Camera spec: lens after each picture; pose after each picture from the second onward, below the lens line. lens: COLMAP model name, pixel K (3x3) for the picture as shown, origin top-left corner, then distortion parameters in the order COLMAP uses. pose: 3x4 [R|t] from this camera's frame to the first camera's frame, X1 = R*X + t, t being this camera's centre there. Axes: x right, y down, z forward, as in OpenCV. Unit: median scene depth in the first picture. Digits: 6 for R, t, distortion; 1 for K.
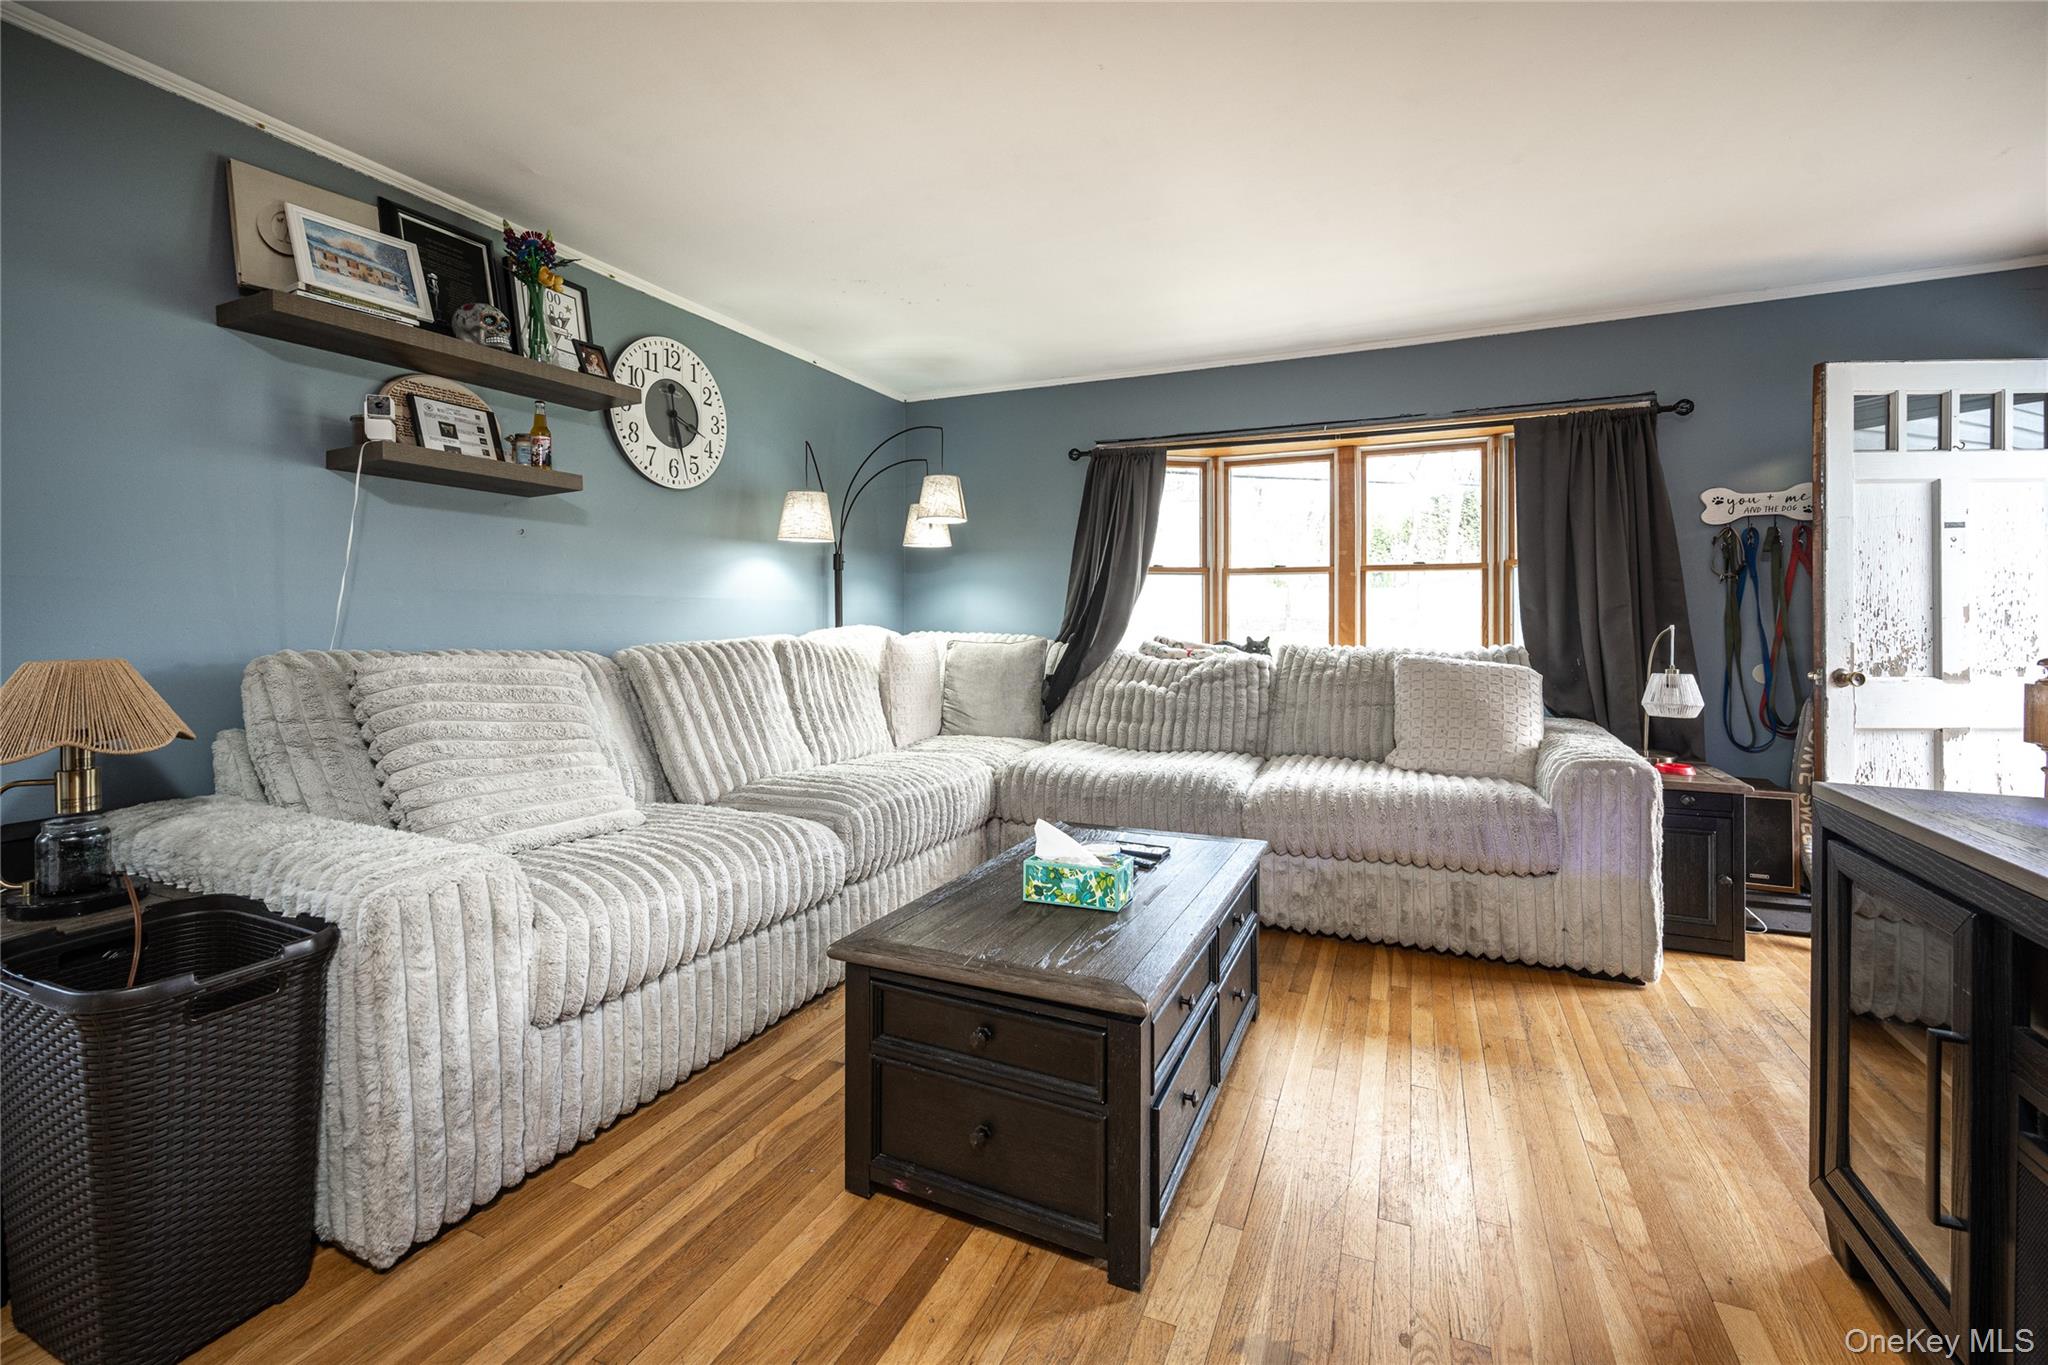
lens RADIAL K [[842.4, 0, 1049.3], [0, 842.4, 619.9], [0, 0, 1]] dist [0.006082, -0.000100]
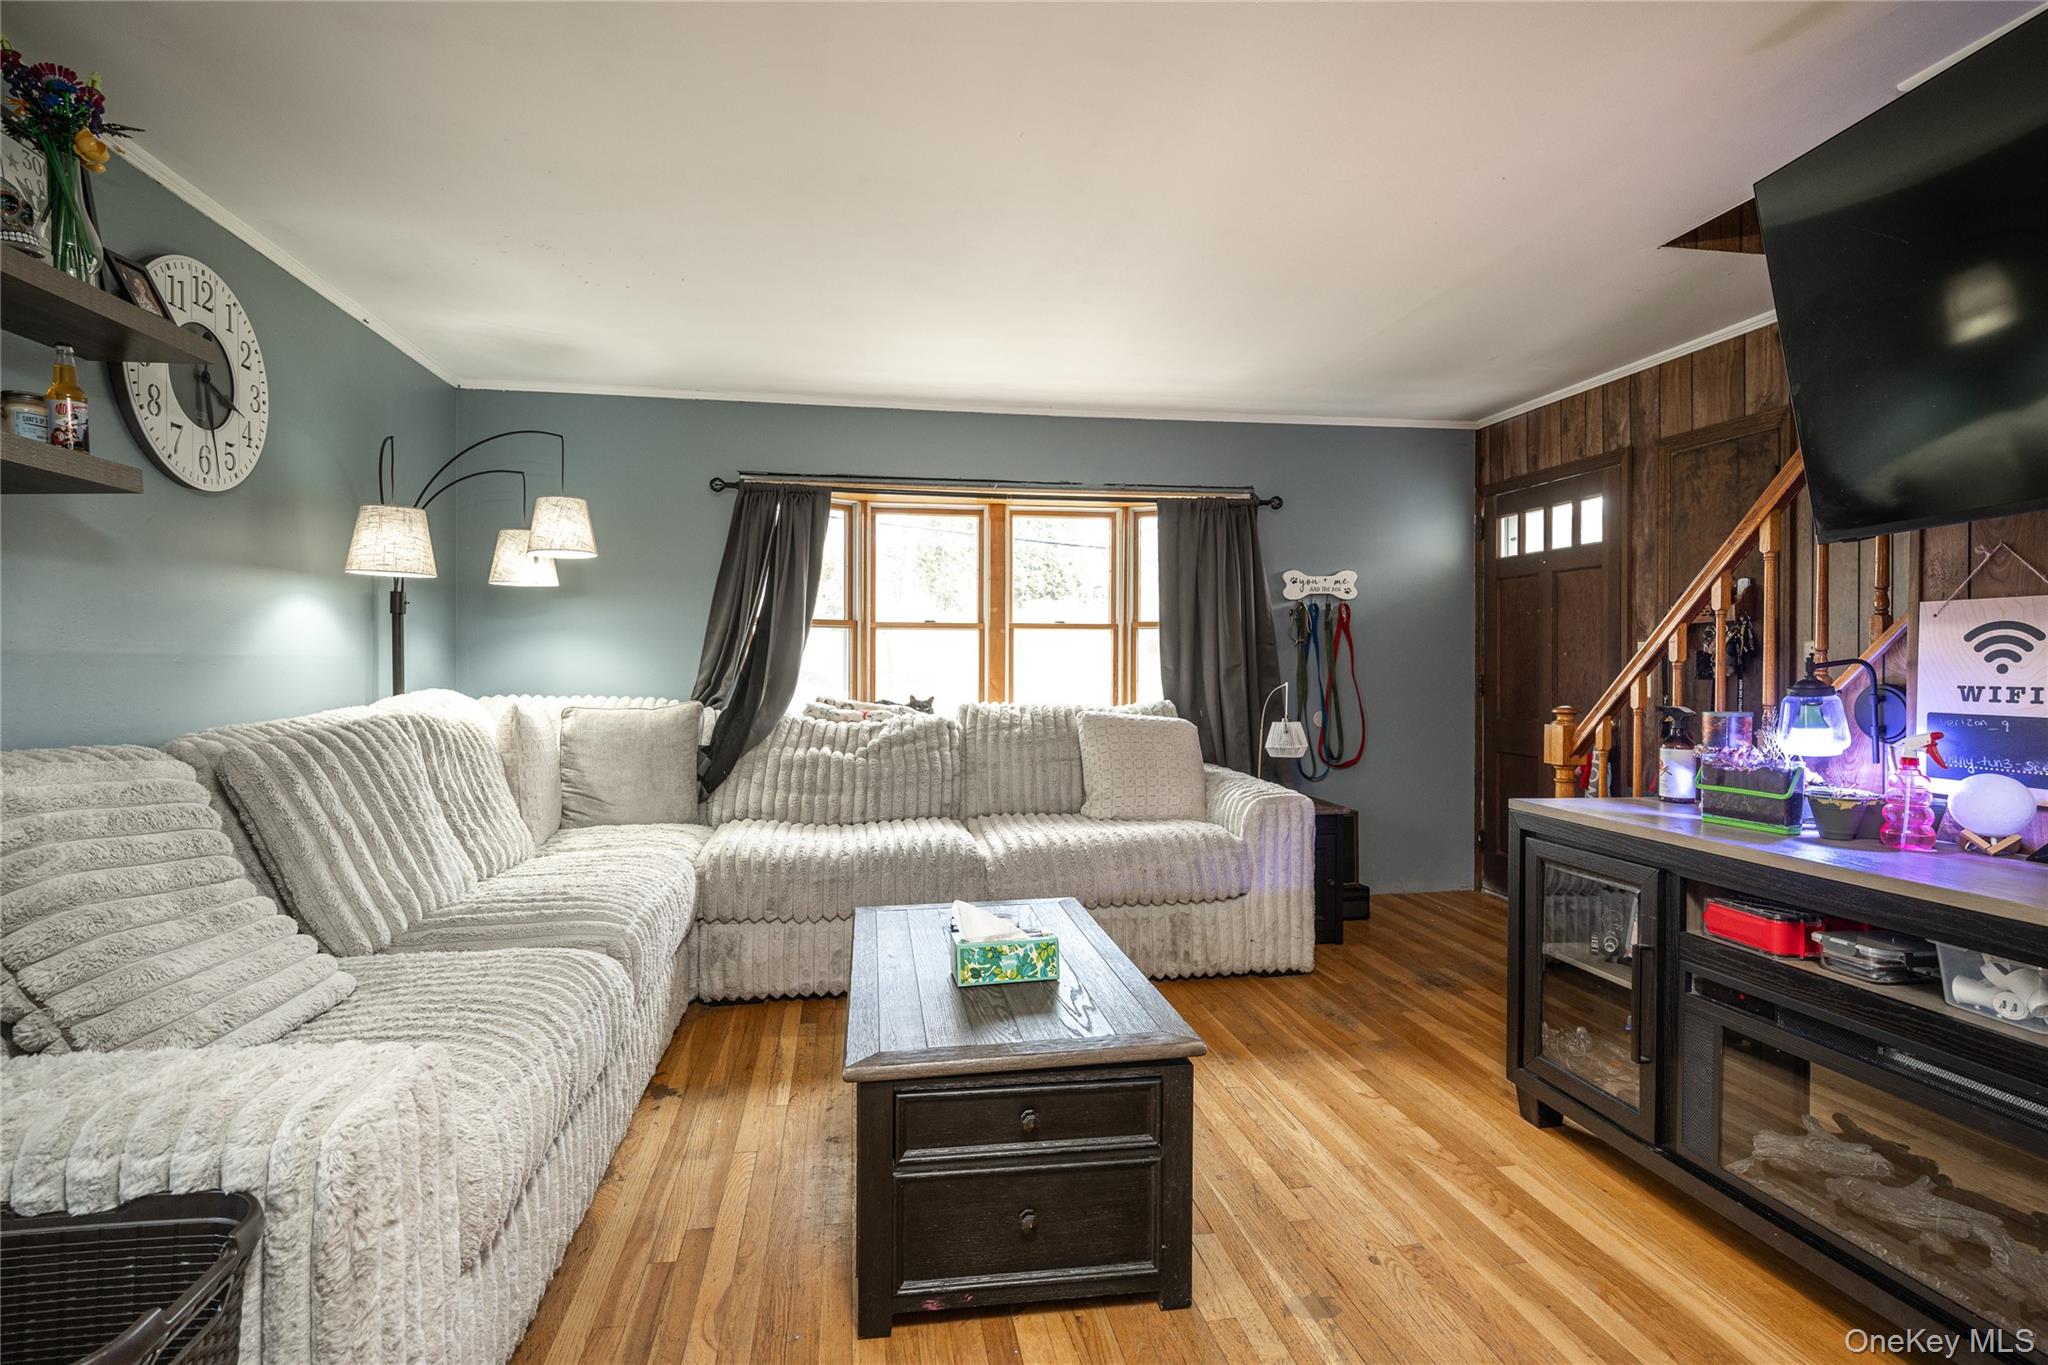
lens RADIAL K [[961.6, 0, 1009.8], [0, 961.6, 670.8], [0, 0, 1]] dist [0.008151, 0.000249]
pose [[0.846830, -0.005127, 0.531838, -0.306656], [0.002277, 0.999979, 0.006014, -0.017698], [-0.531858, -0.003882, 0.846825, 0.024491]]
